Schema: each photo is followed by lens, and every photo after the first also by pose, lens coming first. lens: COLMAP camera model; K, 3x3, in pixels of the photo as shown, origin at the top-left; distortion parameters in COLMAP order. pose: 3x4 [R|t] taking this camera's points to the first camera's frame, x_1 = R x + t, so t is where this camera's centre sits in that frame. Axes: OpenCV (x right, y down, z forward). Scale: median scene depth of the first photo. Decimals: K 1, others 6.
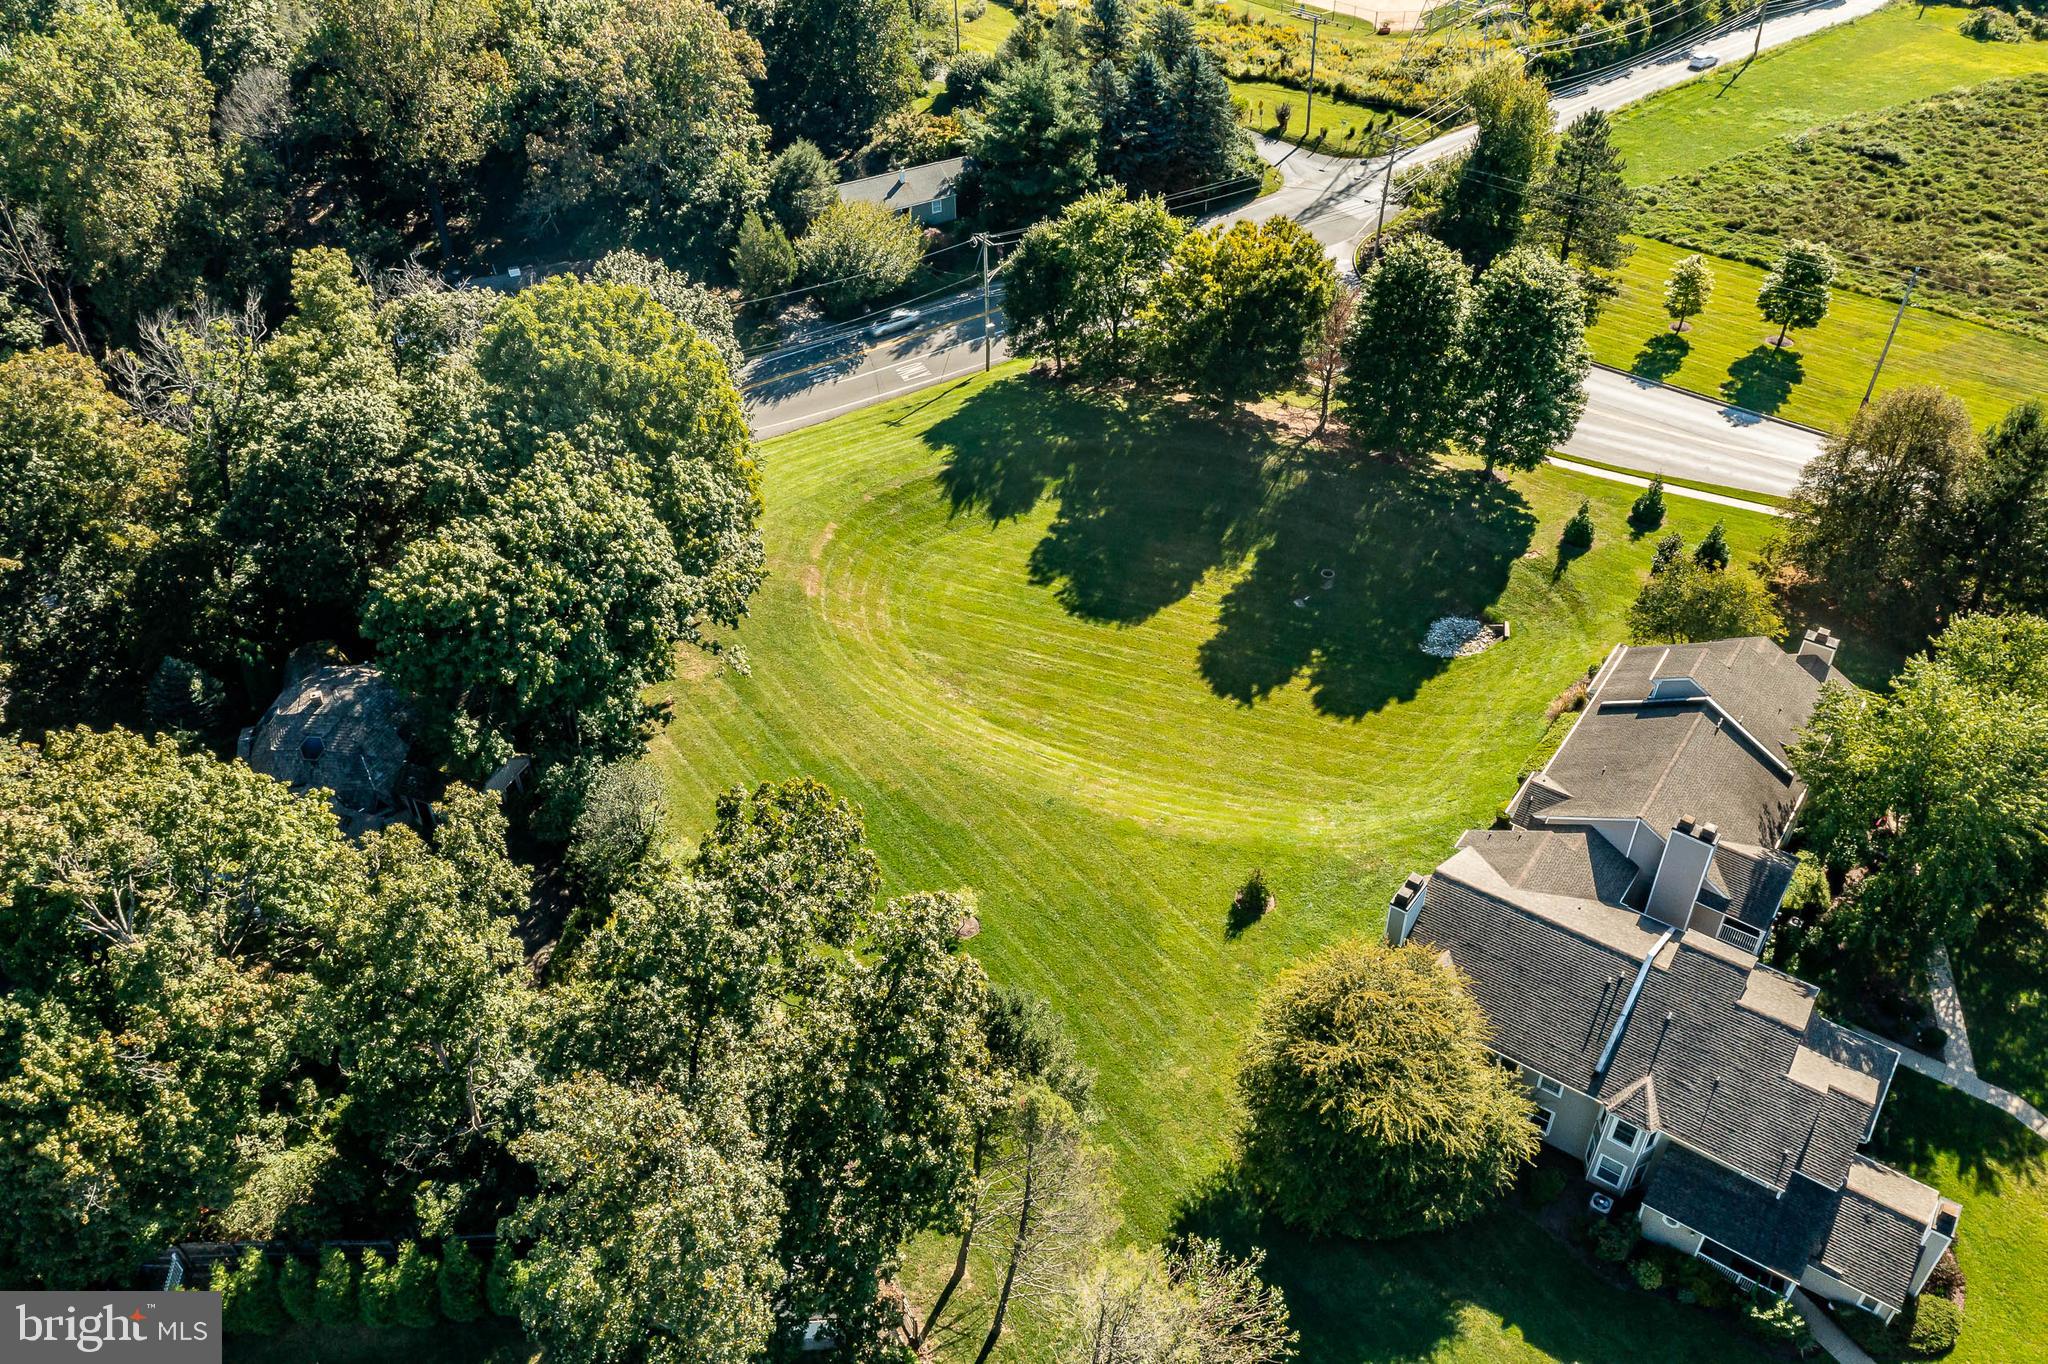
lens RADIAL K [[1610.0, 0, 1010.8], [0, 1610.0, 688.8], [0, 0, 1]] dist [0.000889, 0.020521]
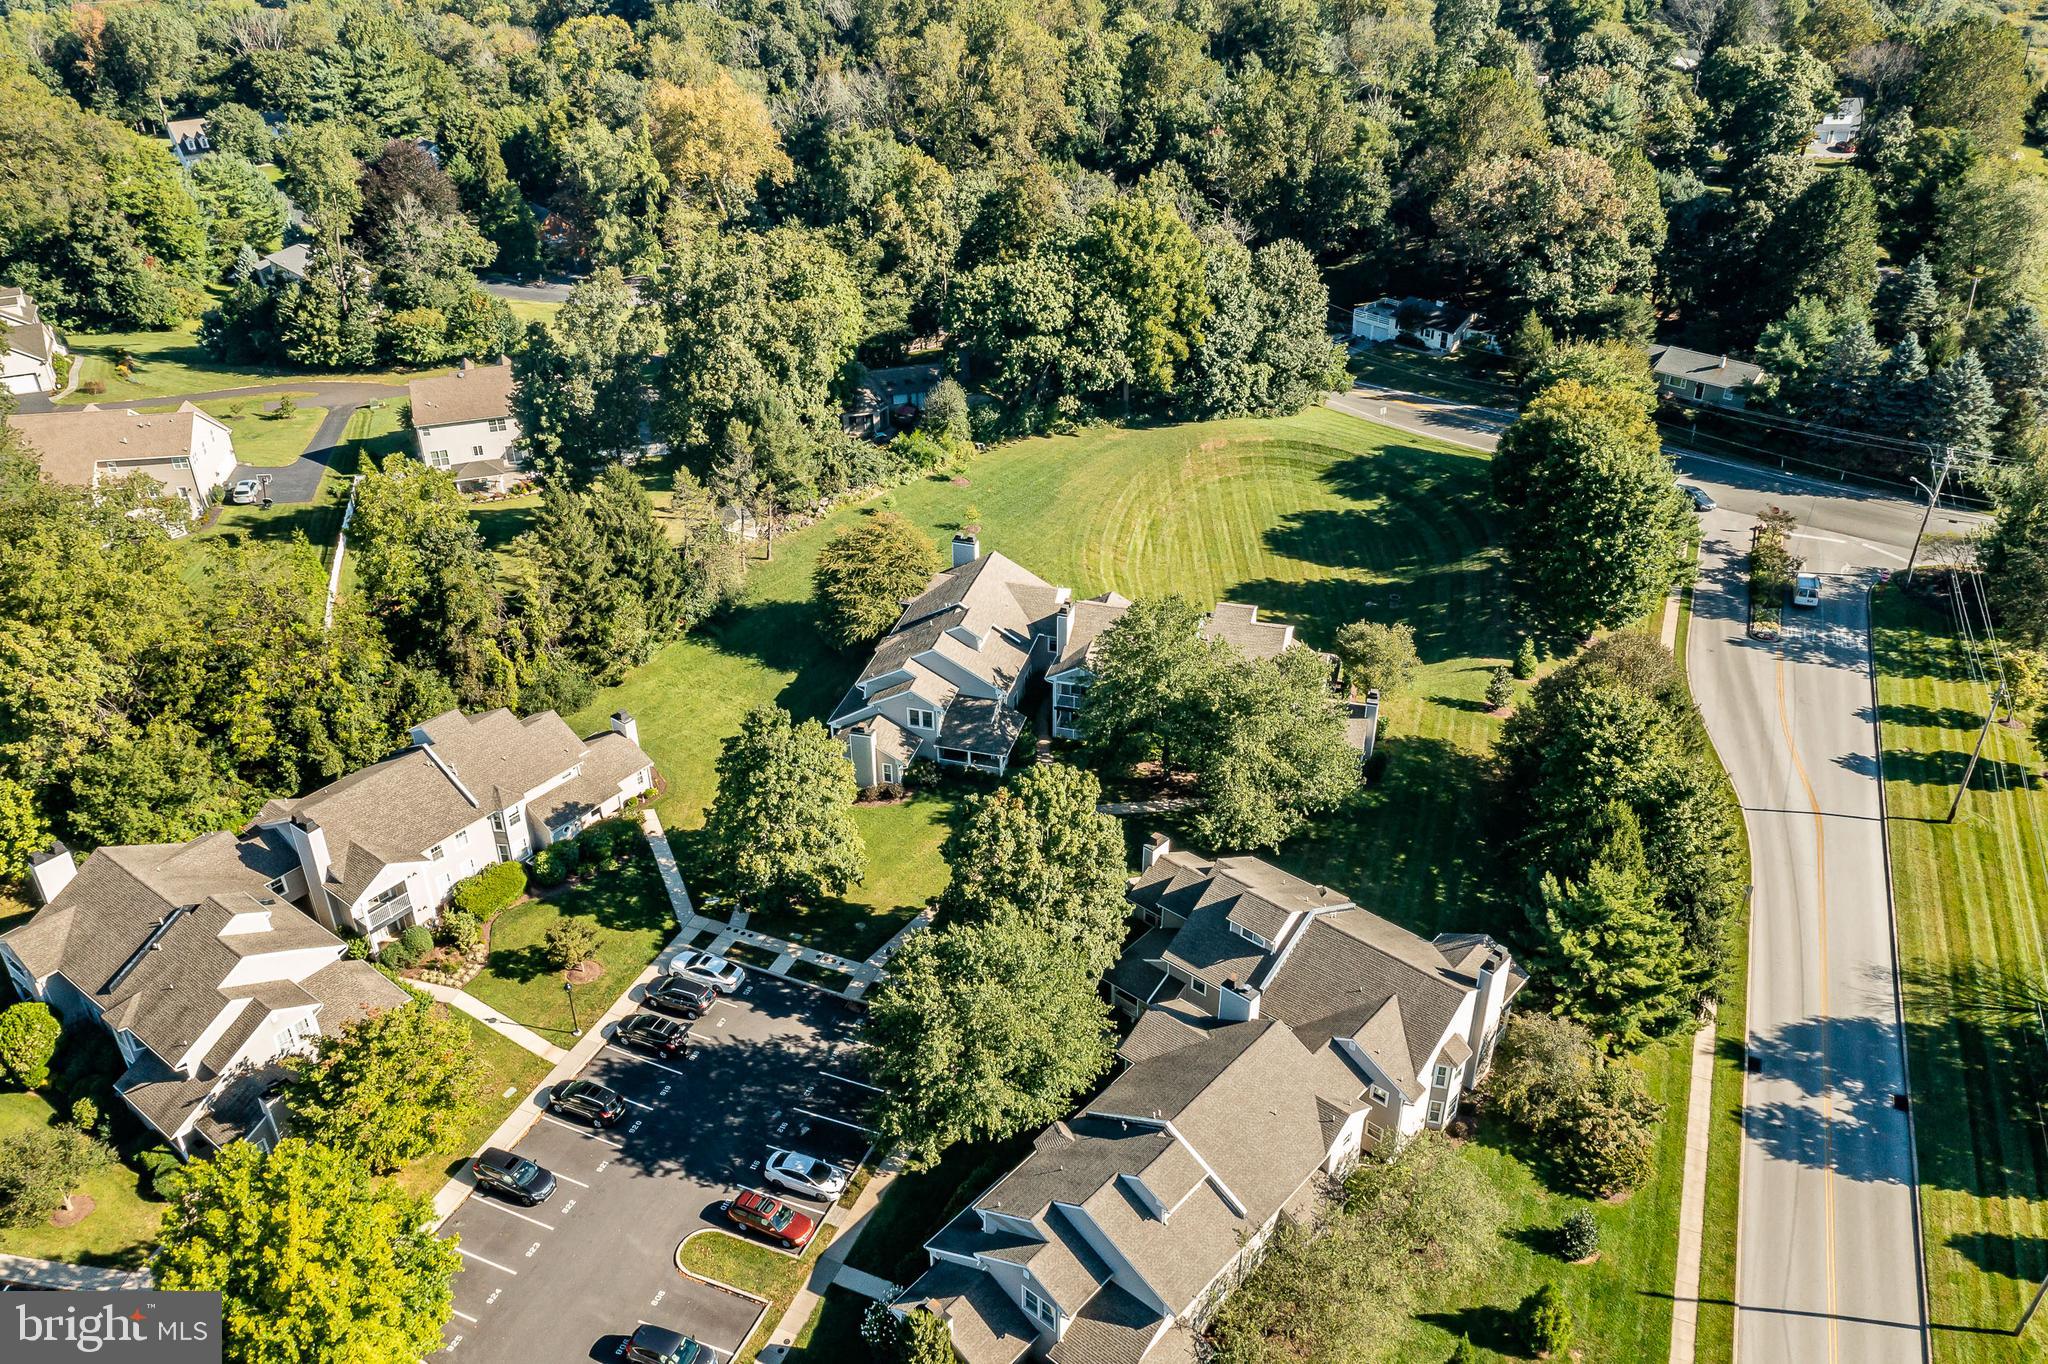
lens RADIAL K [[1610.0, 0, 1003.8], [0, 1610.0, 679.5], [0, 0, 1]] dist [0.000889, 0.020521]
pose [[0.336683, 0.498817, -0.798640, 1.280711], [-0.597728, 0.768578, 0.228056, -0.144987], [0.727575, 0.400587, 0.556924, 0.048493]]
